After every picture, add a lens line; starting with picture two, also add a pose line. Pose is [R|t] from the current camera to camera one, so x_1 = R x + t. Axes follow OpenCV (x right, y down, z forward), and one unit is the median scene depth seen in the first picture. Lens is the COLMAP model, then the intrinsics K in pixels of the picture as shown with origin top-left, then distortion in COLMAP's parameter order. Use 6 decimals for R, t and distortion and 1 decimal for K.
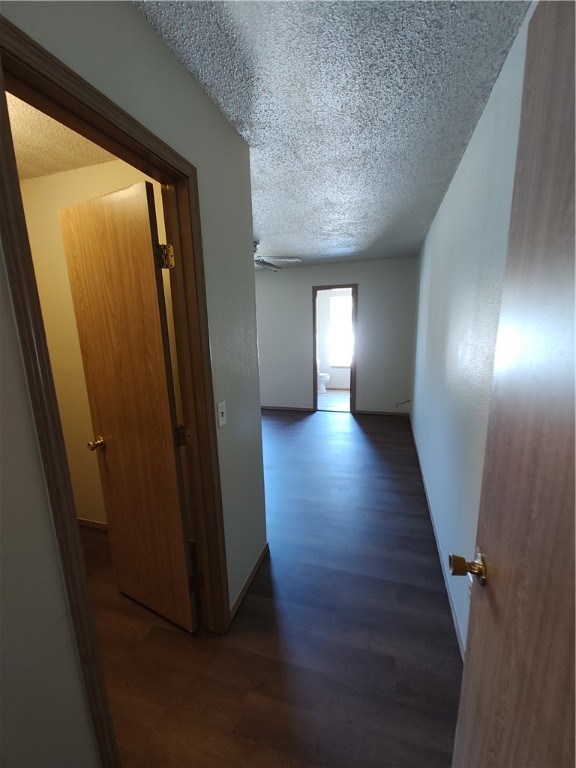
lens RADIAL K [[317.8, 0, 288.0], [0, 317.8, 384.0], [0, 0, 1]] dist [0.003273, -0.000242]
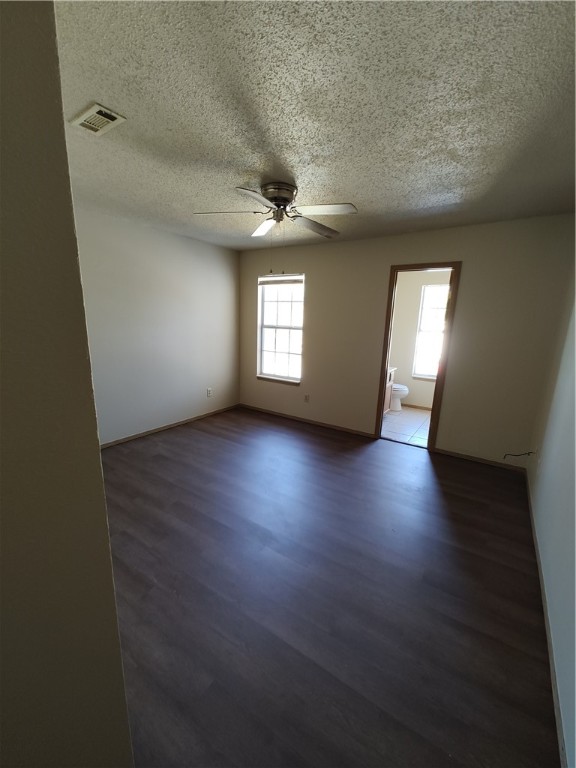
lens RADIAL K [[317.8, 0, 288.0], [0, 317.8, 384.0], [0, 0, 1]] dist [0.003273, -0.000242]
pose [[0.956275, 0.116881, -0.268100, 0.076943], [-0.110665, 0.993122, 0.038234, -0.047274], [0.270725, -0.006893, 0.962632, 0.256174]]
